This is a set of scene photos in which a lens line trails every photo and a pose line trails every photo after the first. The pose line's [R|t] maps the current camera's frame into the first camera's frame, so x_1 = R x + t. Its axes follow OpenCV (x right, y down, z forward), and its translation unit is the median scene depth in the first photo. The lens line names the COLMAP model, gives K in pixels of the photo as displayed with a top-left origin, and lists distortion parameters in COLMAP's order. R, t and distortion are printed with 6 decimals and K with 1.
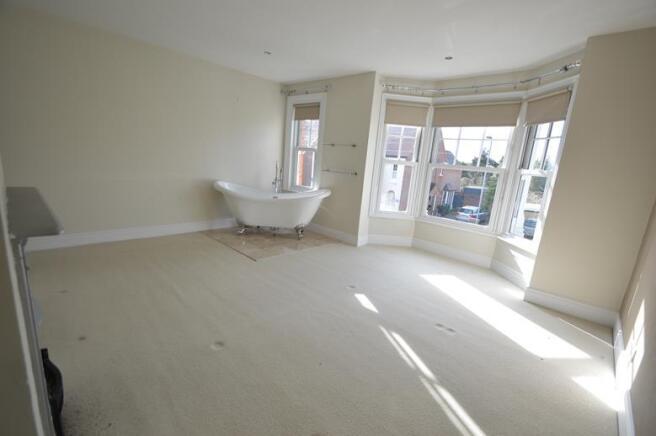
lens RADIAL K [[293.0, 0, 329.2], [0, 293.0, 221.0], [0, 0, 1]] dist [-0.018954, -0.001804]
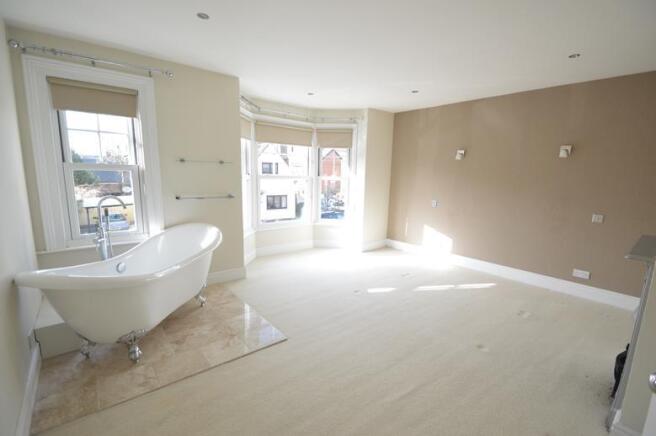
lens RADIAL K [[293.0, 0, 325.1], [0, 293.0, 220.6], [0, 0, 1]] dist [-0.018954, -0.001804]
pose [[0.119124, -0.227252, 0.966523, -0.756596], [0.199149, 0.959140, 0.200971, -0.227152], [-0.972702, 0.168542, 0.159513, 0.681707]]
